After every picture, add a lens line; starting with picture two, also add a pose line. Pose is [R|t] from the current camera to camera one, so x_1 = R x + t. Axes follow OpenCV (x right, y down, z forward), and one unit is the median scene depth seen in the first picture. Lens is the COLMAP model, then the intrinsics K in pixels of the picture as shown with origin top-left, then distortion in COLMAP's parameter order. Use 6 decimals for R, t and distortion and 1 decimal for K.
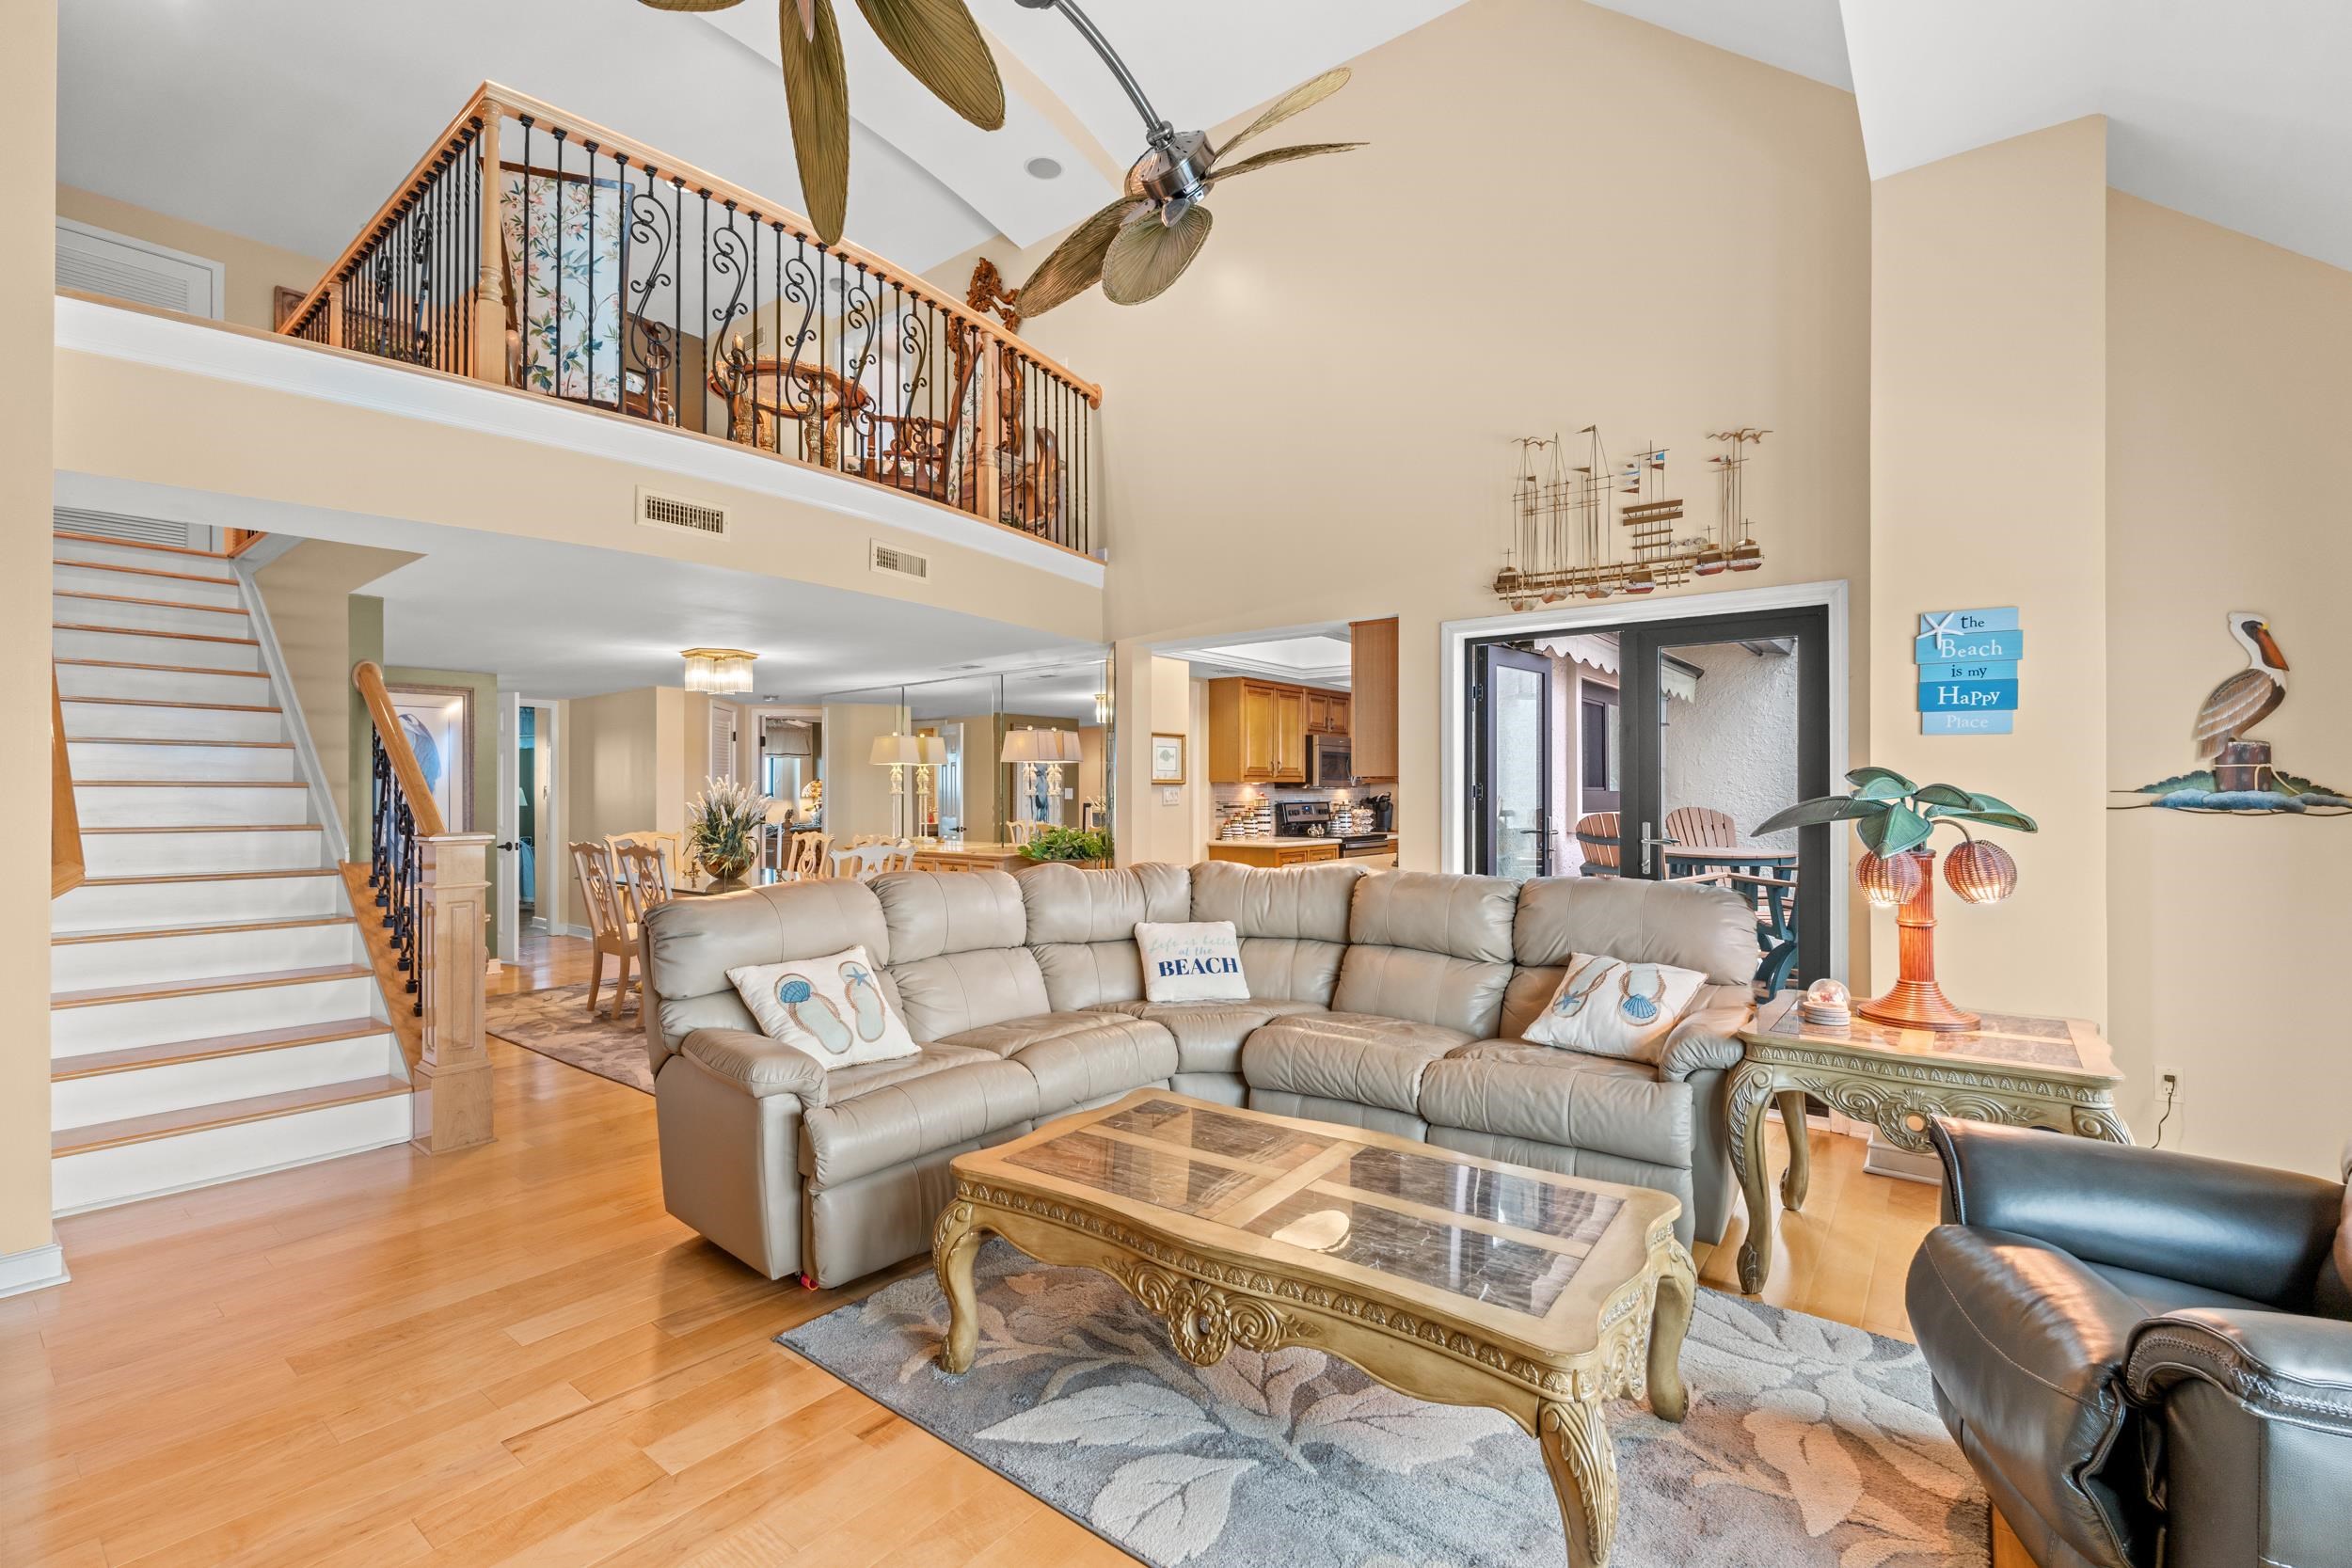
lens RADIAL K [[1040.8, 0, 1186.7], [0, 1040.8, 793.1], [0, 0, 1]] dist [-0.002216, 0.000275]
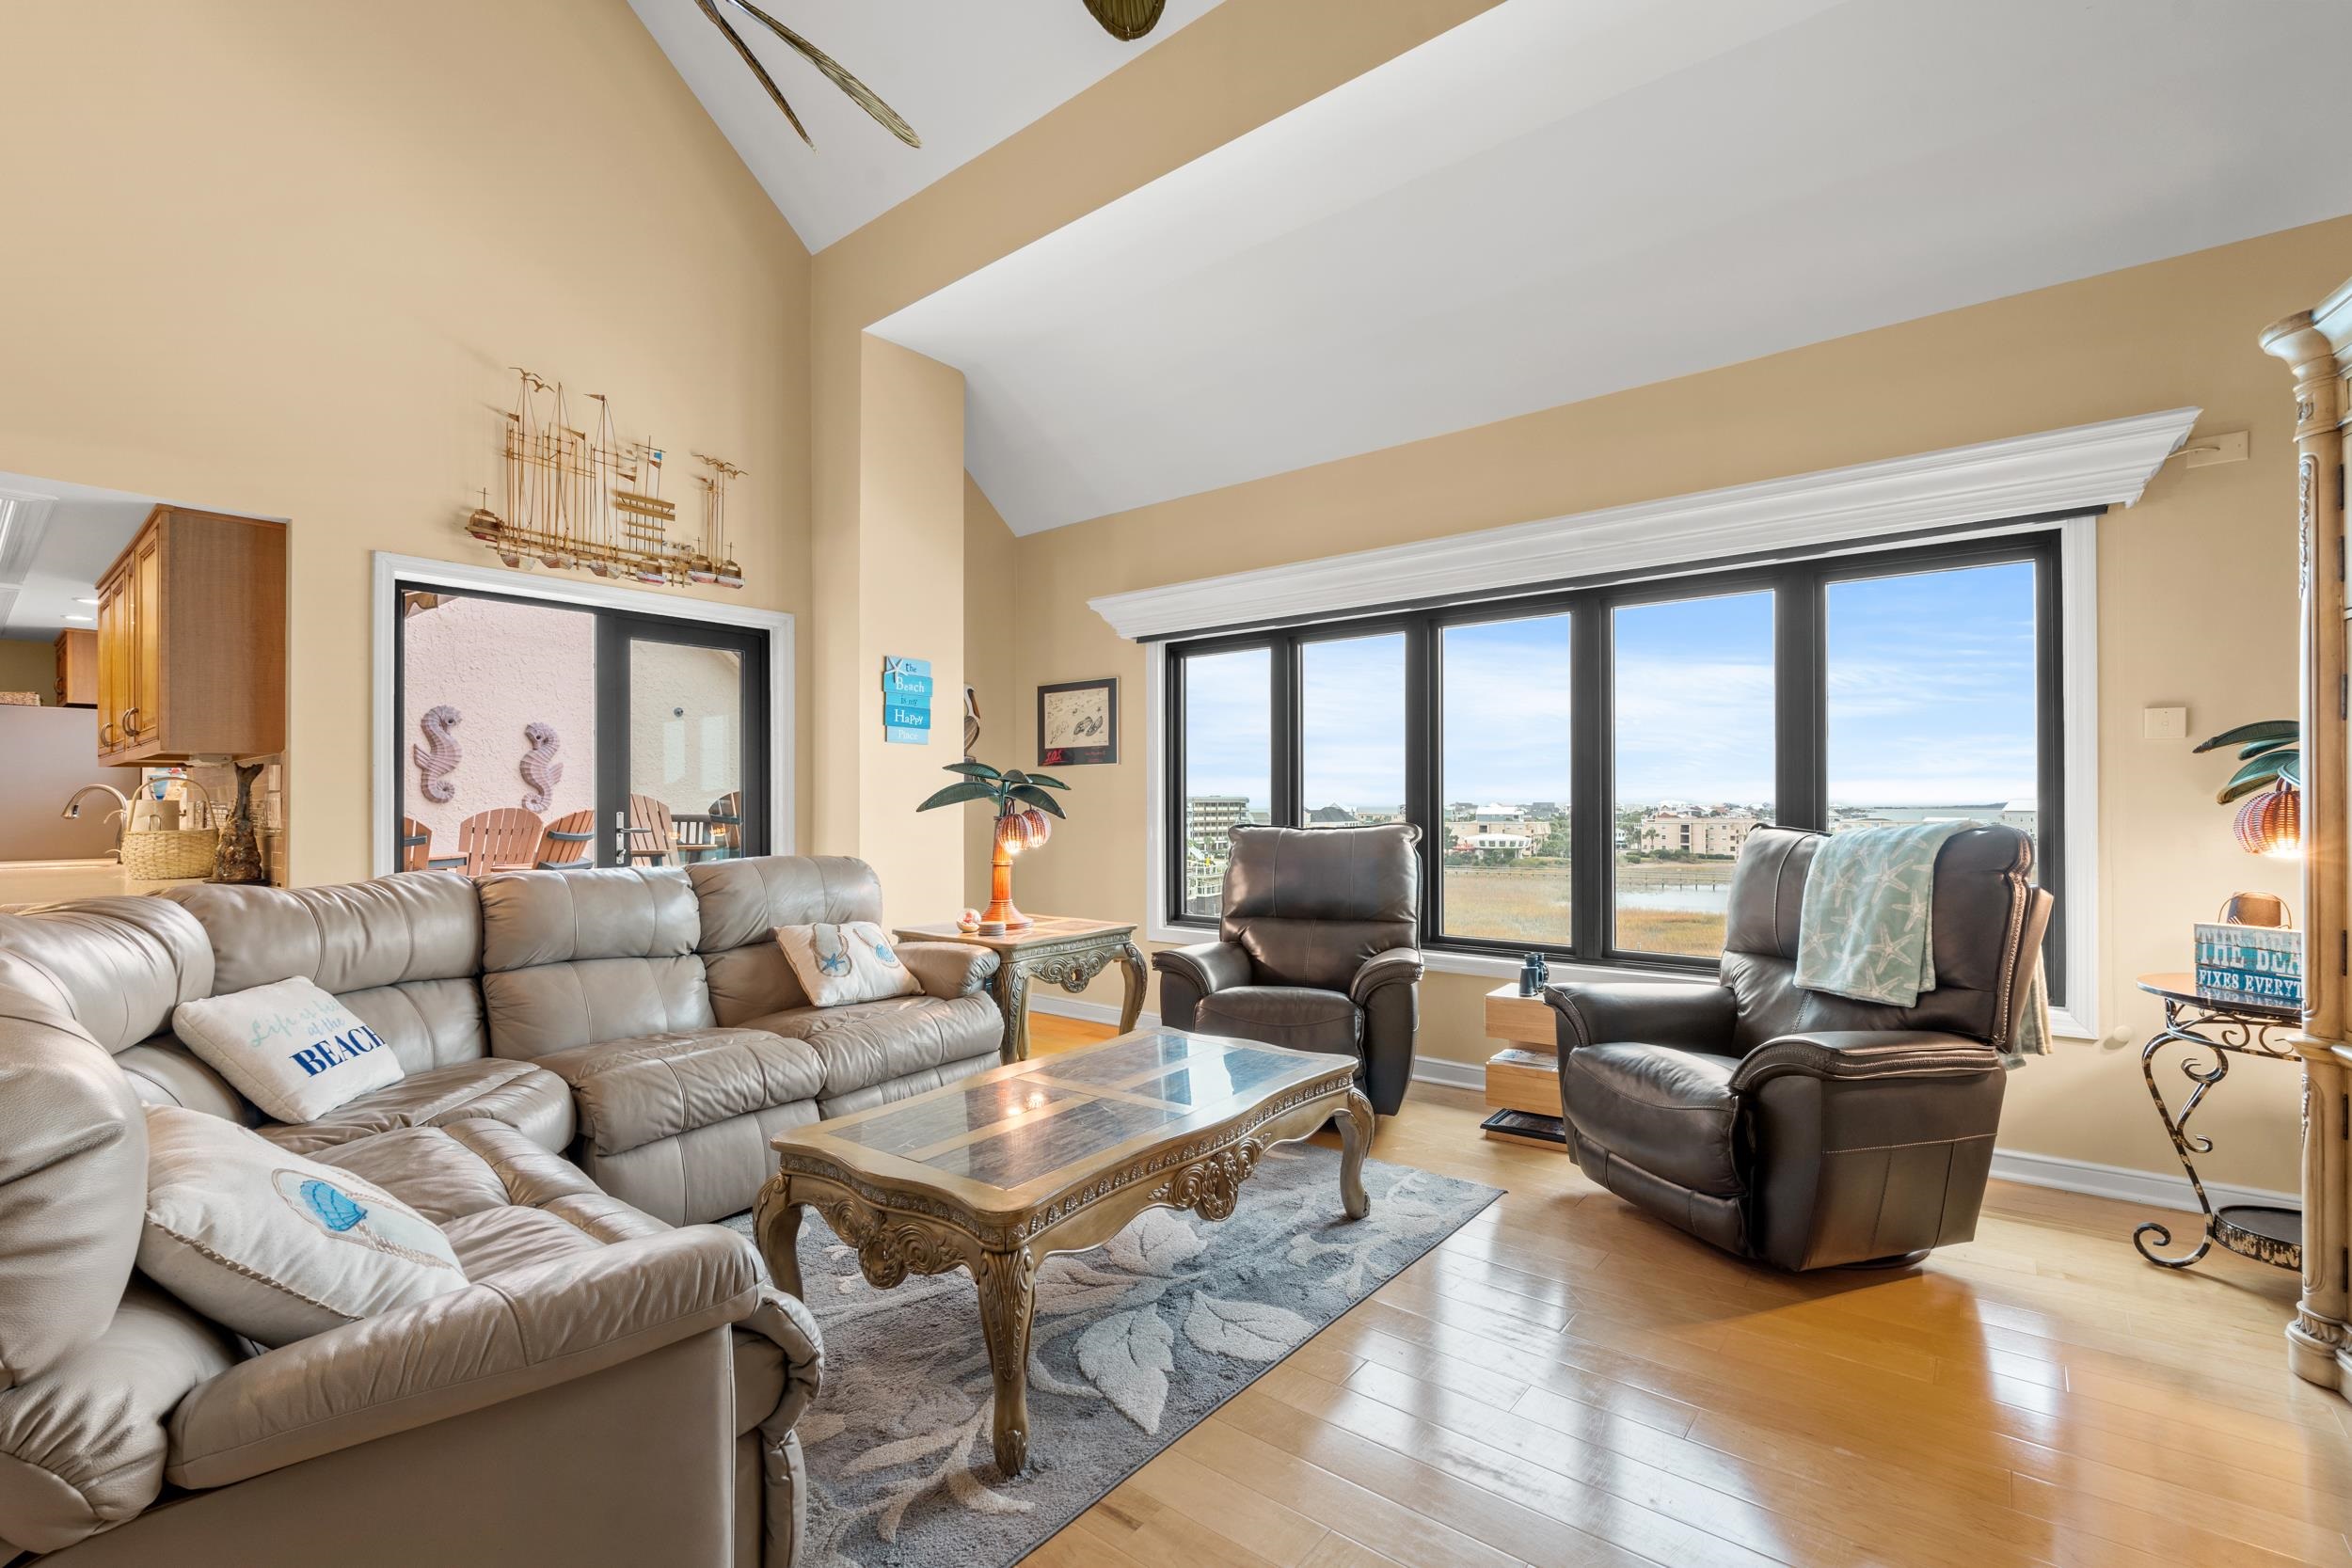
lens RADIAL K [[1040.8, 0, 1176.6], [0, 1040.8, 791.9], [0, 0, 1]] dist [-0.002216, 0.000275]
pose [[0.007229, 0.005796, 0.999957, -0.600171], [0.001713, 0.999982, -0.005808, 0.018535], [-0.999972, 0.001755, 0.007219, 0.500945]]
